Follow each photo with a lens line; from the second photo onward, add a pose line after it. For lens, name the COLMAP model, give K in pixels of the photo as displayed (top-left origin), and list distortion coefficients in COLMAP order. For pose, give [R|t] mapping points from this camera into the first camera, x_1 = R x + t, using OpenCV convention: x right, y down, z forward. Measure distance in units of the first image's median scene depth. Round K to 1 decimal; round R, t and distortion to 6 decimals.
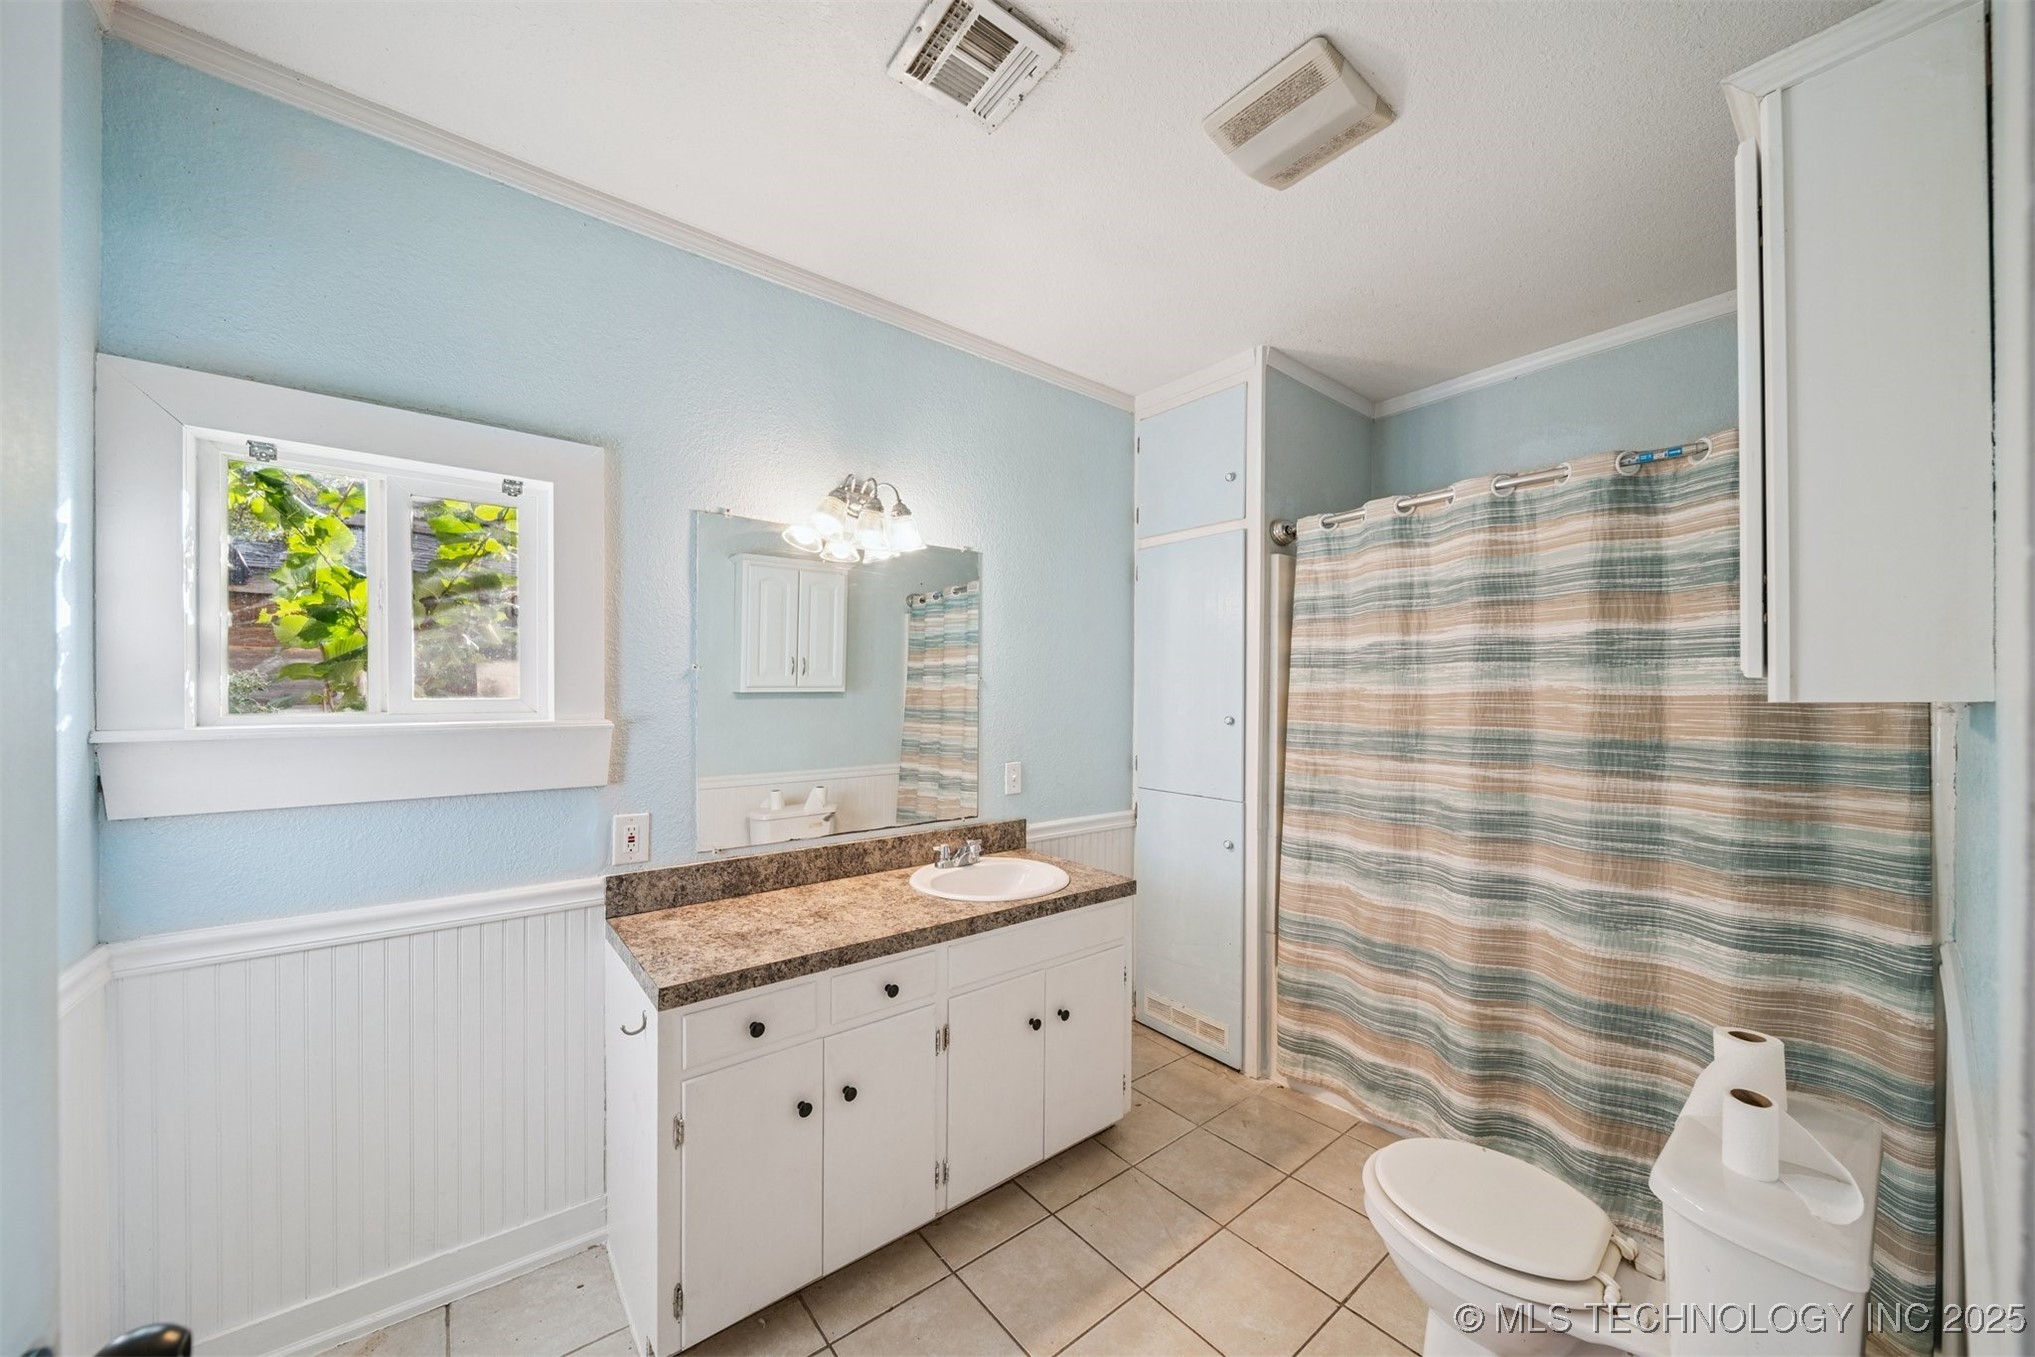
lens RADIAL K [[724.2, 0, 1025.8], [0, 724.2, 691.7], [0, 0, 1]] dist [-0.002064, -0.000484]
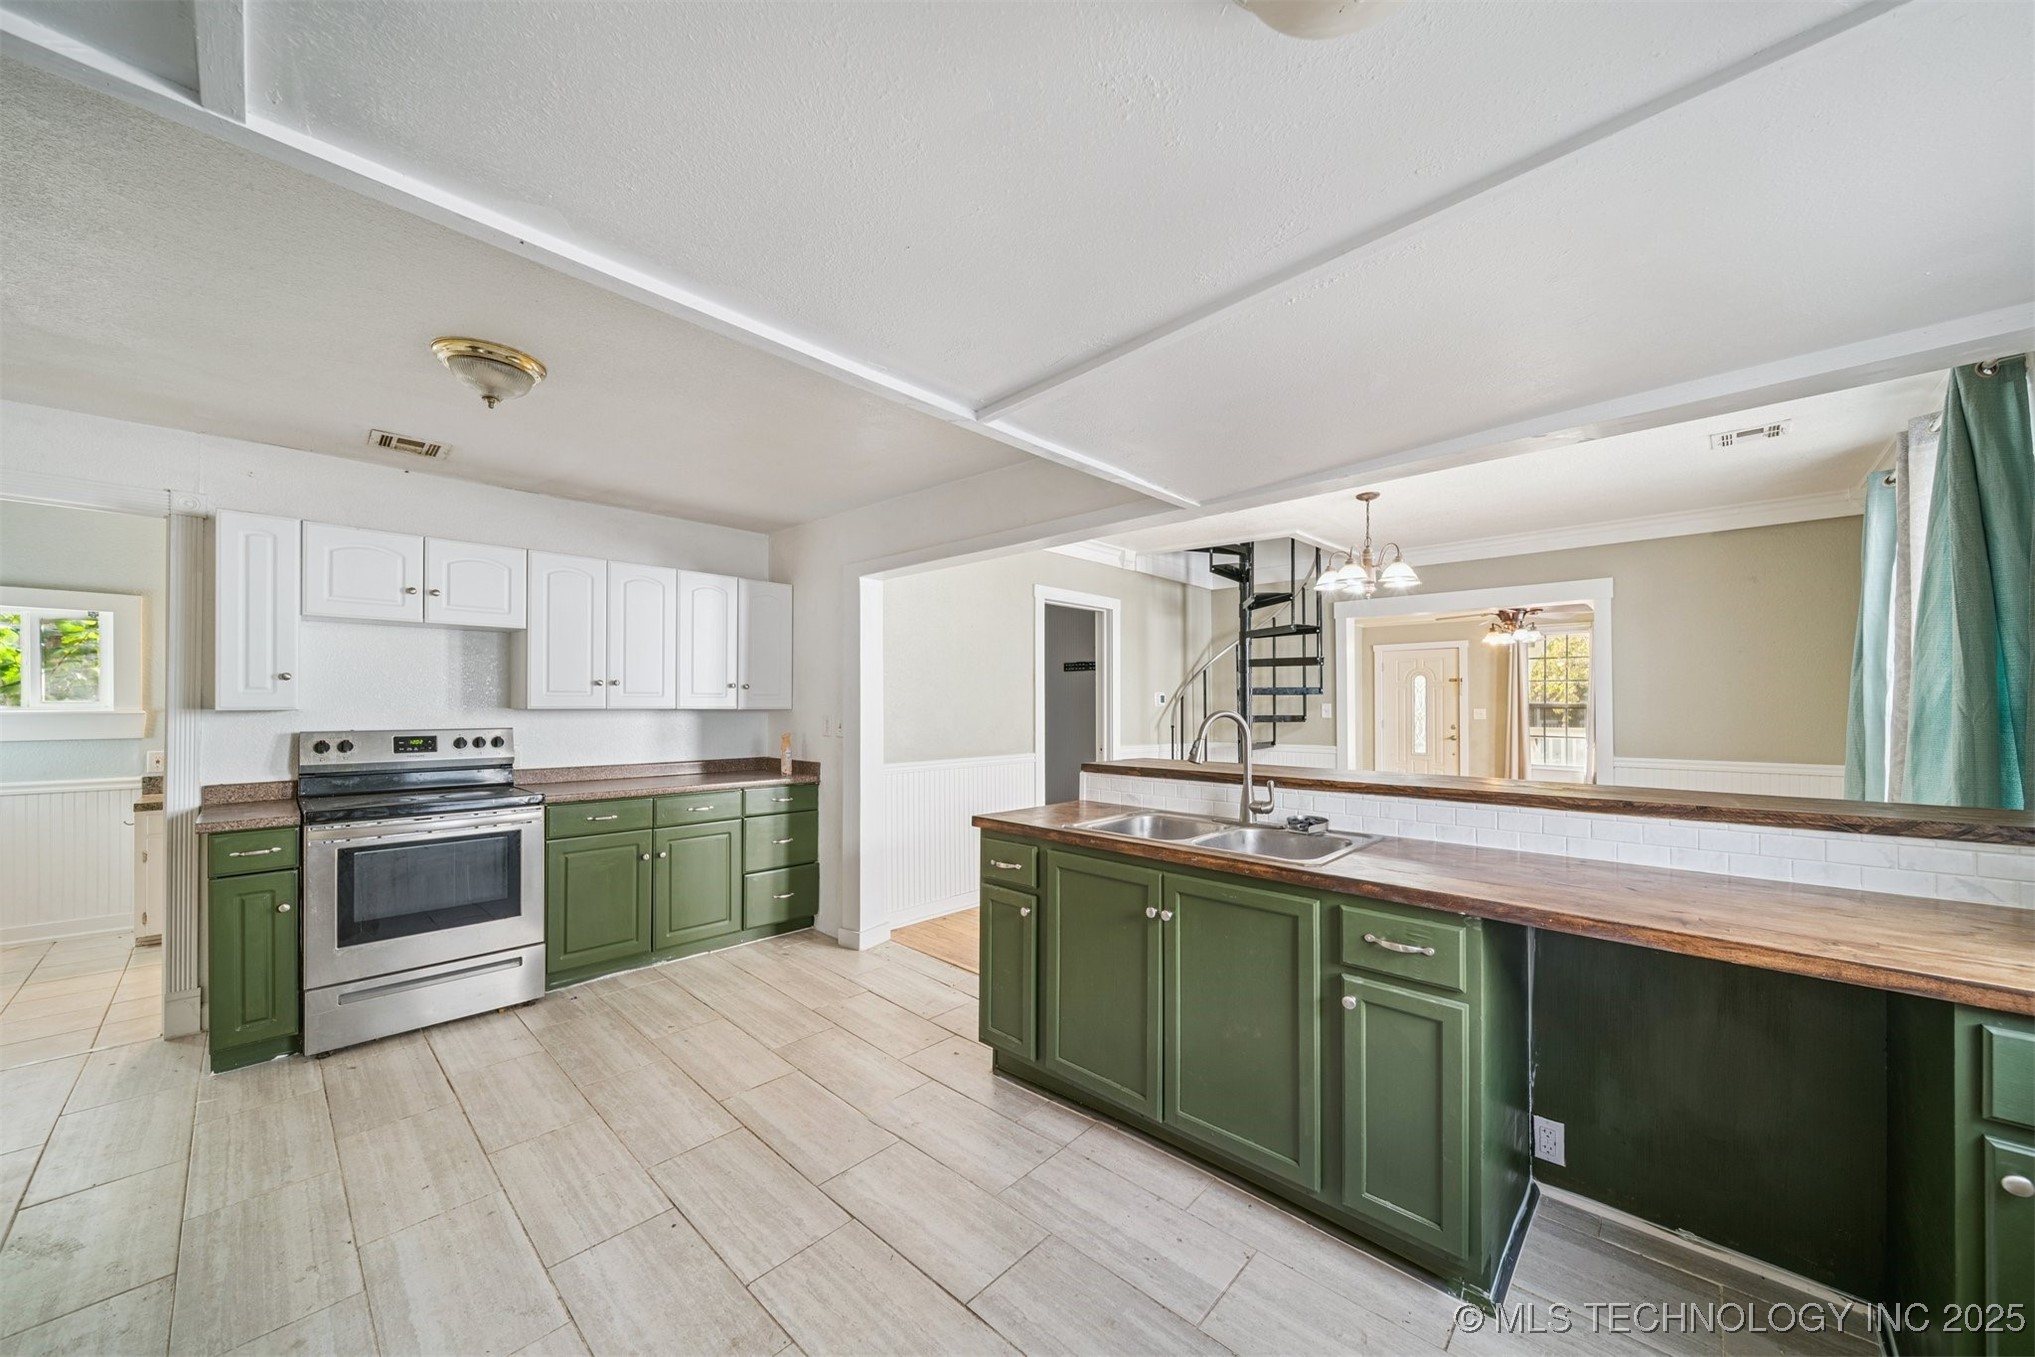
lens RADIAL K [[724.2, 0, 1016.2], [0, 724.2, 695.7], [0, 0, 1]] dist [-0.002064, -0.000484]
pose [[0.990055, 0.005754, 0.140564, 2.055362], [-0.005475, 0.999982, -0.002366, -0.021317], [-0.140575, 0.001573, 0.990069, -1.867475]]
